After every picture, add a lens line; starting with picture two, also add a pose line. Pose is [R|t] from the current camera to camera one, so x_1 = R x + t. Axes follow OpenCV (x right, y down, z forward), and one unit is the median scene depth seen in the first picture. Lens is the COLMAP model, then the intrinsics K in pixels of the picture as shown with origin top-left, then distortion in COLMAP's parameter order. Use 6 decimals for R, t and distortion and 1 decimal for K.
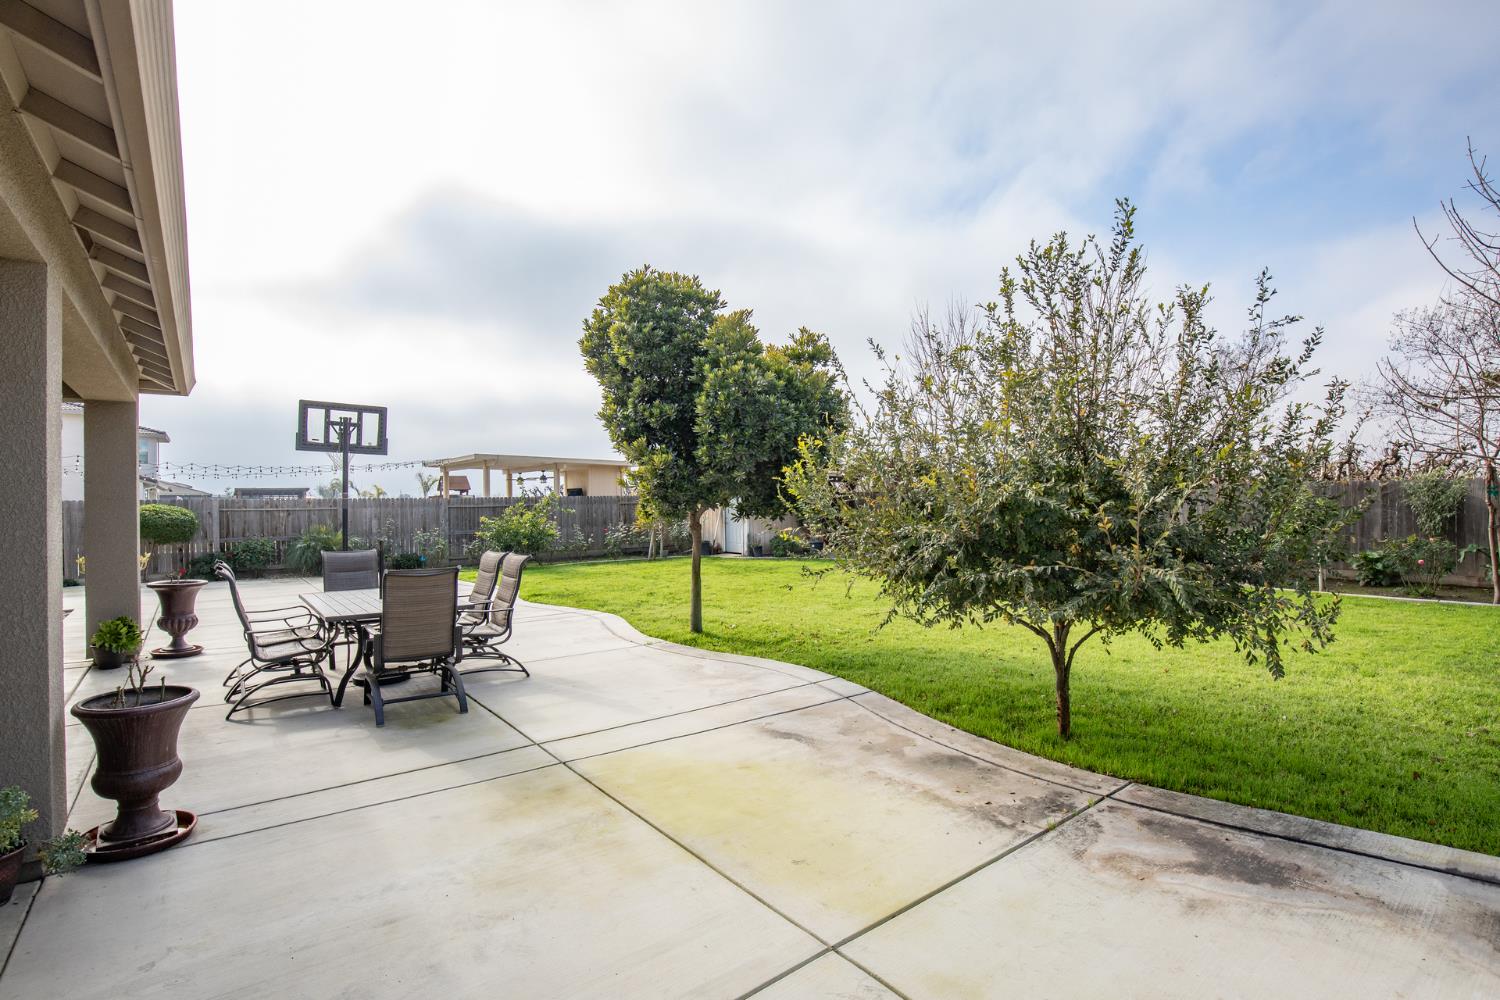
lens RADIAL K [[723.7, 0, 753.0], [0, 723.7, 501.5], [0, 0, 1]] dist [-0.033742, 0.005297]
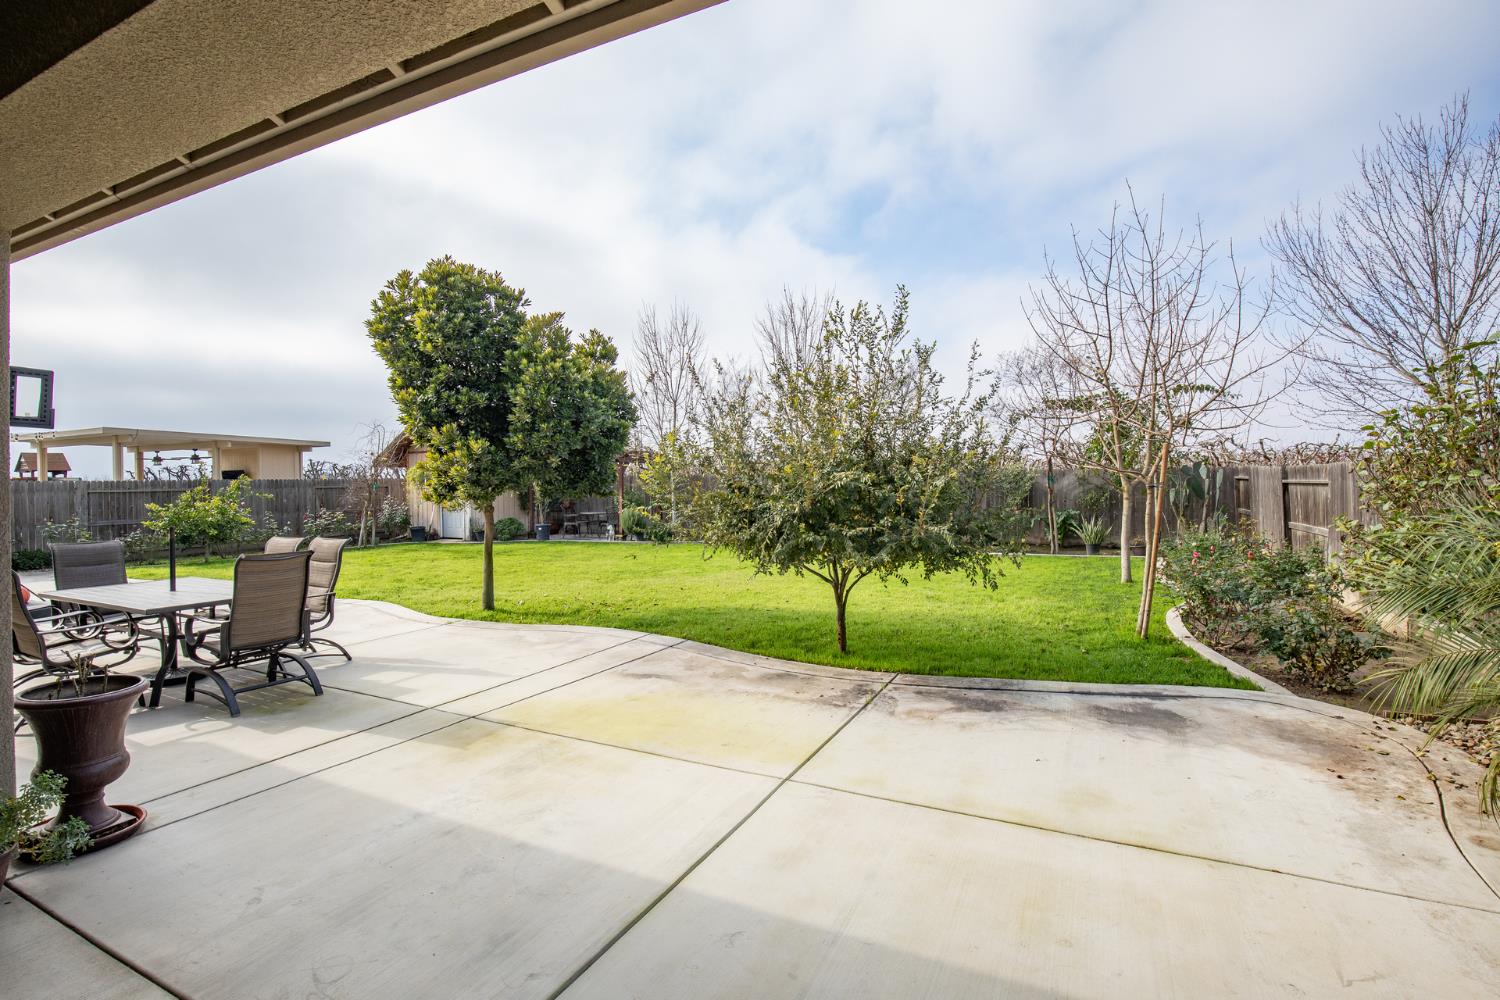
lens RADIAL K [[723.7, 0, 749.3], [0, 723.7, 485.2], [0, 0, 1]] dist [-0.033742, 0.005297]
pose [[0.901766, 0.000657, 0.432224, -0.342278], [-0.000361, 1.000000, -0.000767, 0.001499], [-0.432224, 0.000536, 0.901766, -0.188952]]
